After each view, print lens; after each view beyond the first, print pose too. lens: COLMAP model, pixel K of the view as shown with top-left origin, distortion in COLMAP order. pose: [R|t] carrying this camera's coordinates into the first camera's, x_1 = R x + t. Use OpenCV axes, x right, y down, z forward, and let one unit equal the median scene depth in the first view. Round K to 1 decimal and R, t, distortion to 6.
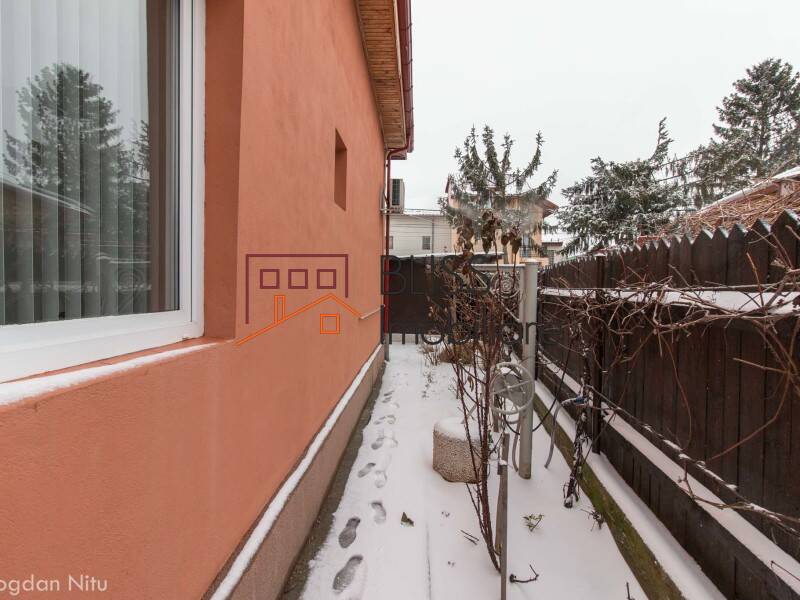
lens RADIAL K [[411.6, 0, 397.3], [0, 411.6, 296.6], [0, 0, 1]] dist [0.000609, -0.000121]
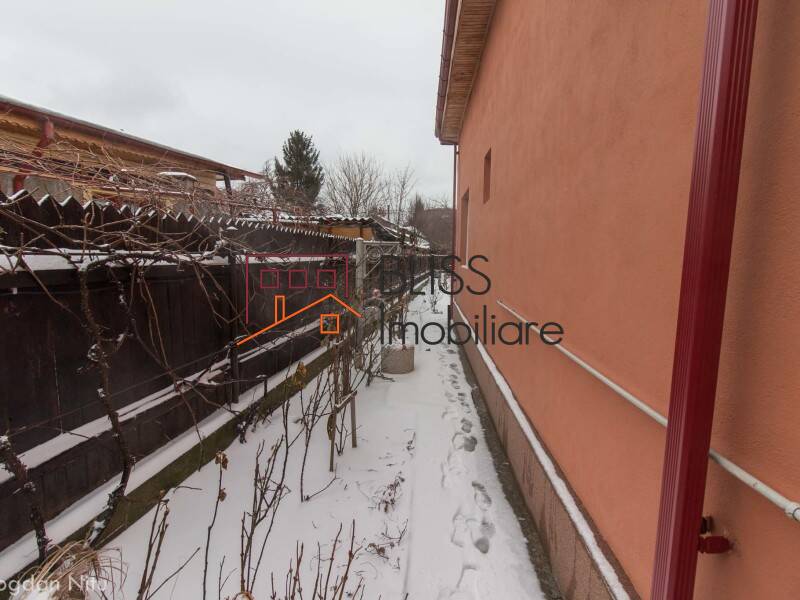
lens RADIAL K [[411.6, 0, 397.3], [0, 411.6, 296.6], [0, 0, 1]] dist [0.000609, -0.000121]
pose [[-0.999342, -0.032269, 0.016532, 0.104712], [-0.029926, 0.991528, 0.126397, -0.060414], [-0.020471, 0.125819, -0.991842, 1.950859]]
